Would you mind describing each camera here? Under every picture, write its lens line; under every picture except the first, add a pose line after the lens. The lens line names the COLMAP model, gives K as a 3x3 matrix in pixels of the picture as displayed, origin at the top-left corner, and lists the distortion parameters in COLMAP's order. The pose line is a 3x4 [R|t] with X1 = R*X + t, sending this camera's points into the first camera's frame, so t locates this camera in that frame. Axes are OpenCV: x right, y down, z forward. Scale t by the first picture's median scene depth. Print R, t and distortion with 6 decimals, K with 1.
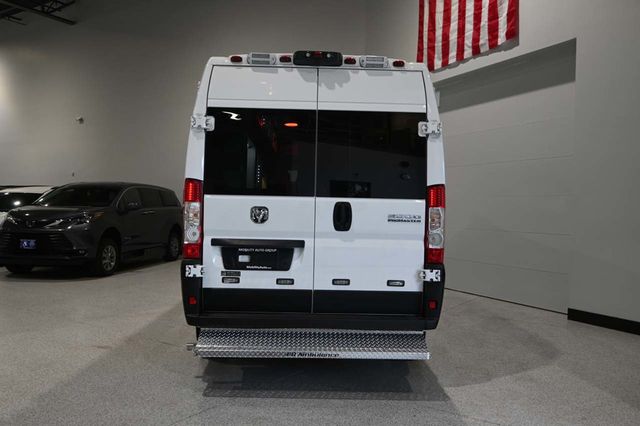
lens RADIAL K [[519.9, 0, 320.0], [0, 519.9, 213.0], [0, 0, 1]] dist [-0.003375, -0.001401]
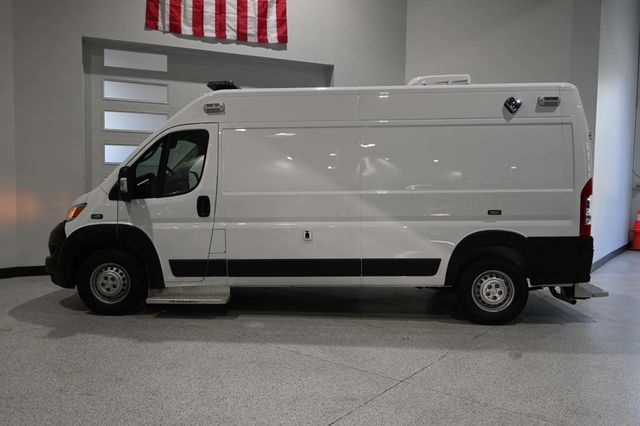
lens RADIAL K [[519.9, 0, 320.0], [0, 519.9, 213.0], [0, 0, 1]] dist [-0.003375, -0.001401]
pose [[0.078284, -0.077738, 0.993896, -1.616963], [-0.007442, 0.996882, 0.078558, -0.072013], [-0.996903, -0.013547, 0.077462, 1.549588]]
